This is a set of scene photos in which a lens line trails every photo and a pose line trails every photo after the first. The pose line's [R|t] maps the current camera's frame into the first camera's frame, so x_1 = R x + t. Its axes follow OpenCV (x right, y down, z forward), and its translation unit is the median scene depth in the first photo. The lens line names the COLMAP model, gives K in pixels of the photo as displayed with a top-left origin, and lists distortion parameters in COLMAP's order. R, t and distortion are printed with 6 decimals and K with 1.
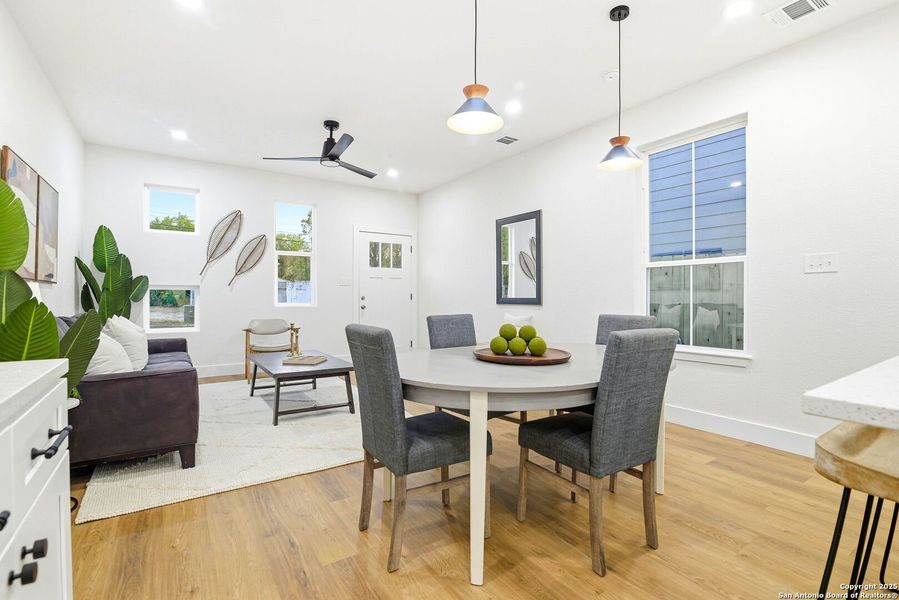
lens RADIAL K [[417.7, 0, 451.4], [0, 417.7, 292.0], [0, 0, 1]] dist [-0.020785, 0.002736]
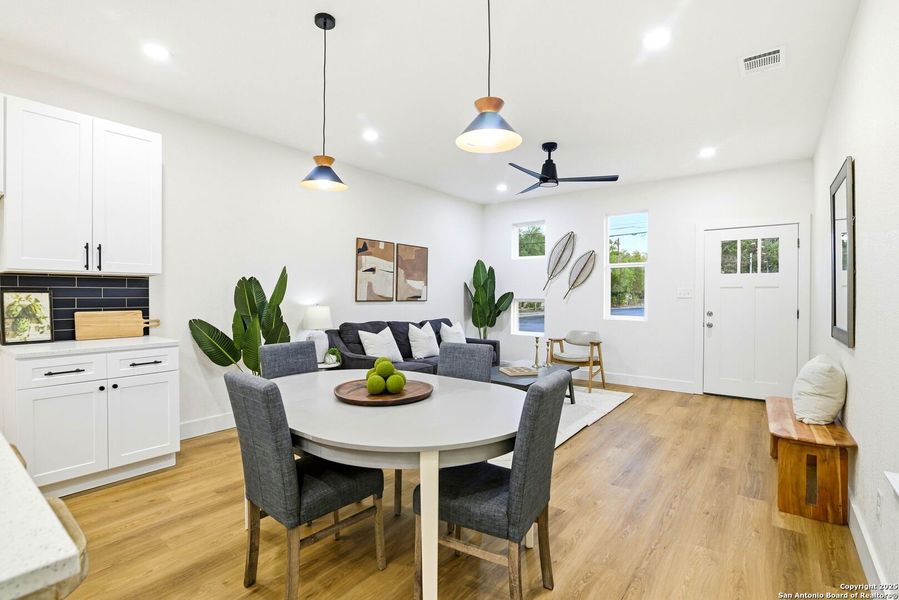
lens RADIAL K [[417.7, 0, 447.0], [0, 417.7, 298.4], [0, 0, 1]] dist [-0.020785, 0.002736]
pose [[0.301168, 0.007128, -0.953545, 0.457578], [0.004474, 0.999950, 0.008887, -0.028138], [0.953561, -0.006942, 0.301121, 0.339285]]
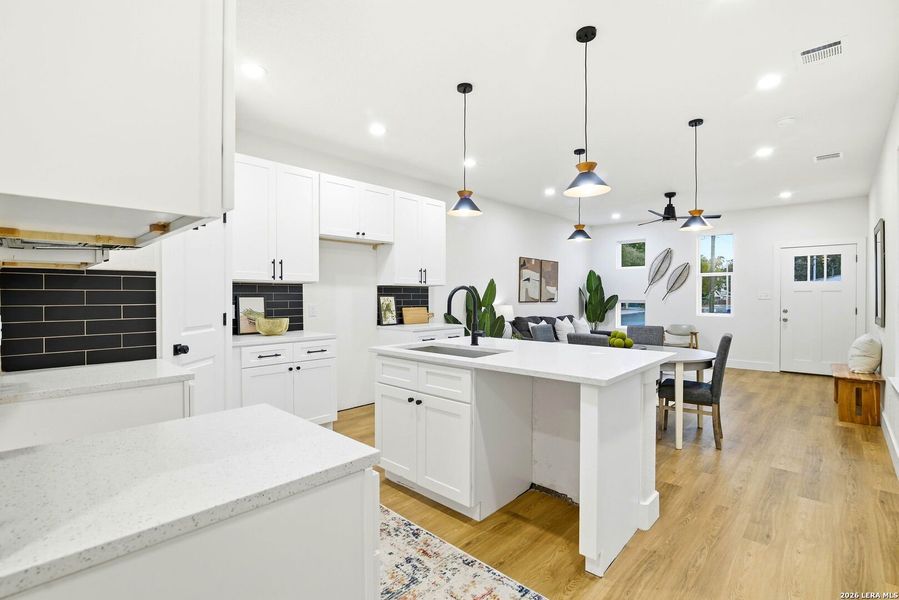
lens RADIAL K [[417.7, 0, 447.3], [0, 417.7, 299.7], [0, 0, 1]] dist [-0.020785, 0.002736]
pose [[0.210276, 0.003990, -0.977634, 0.737200], [0.006942, 0.999960, 0.005574, -0.030552], [0.977617, -0.007958, 0.210240, -0.060101]]
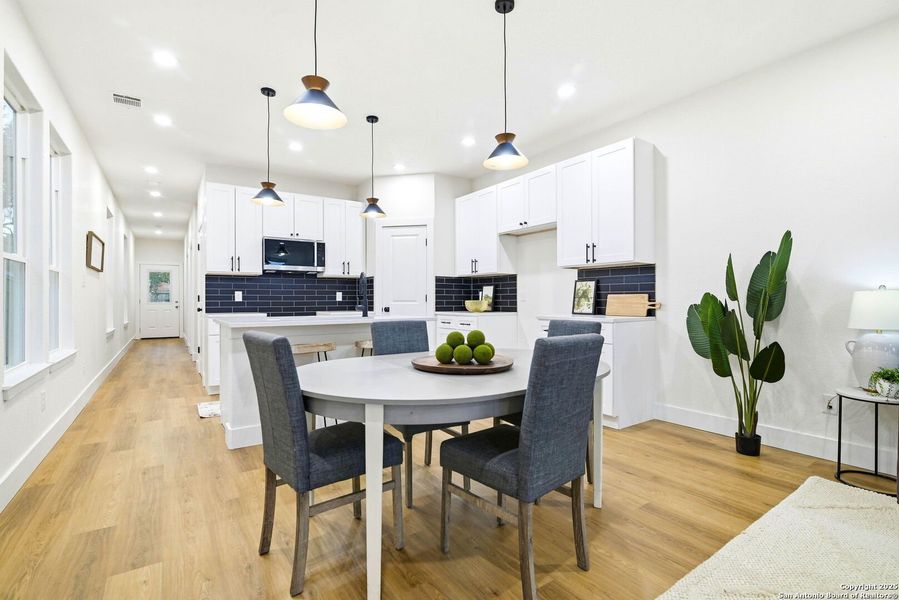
lens RADIAL K [[417.7, 0, 448.9], [0, 417.7, 301.5], [0, 0, 1]] dist [-0.020785, 0.002736]
pose [[-0.999993, -0.002605, 0.002828, 0.080393], [-0.002616, 0.999989, -0.003943, 0.007982], [-0.002817, -0.003951, -0.999988, 0.777418]]
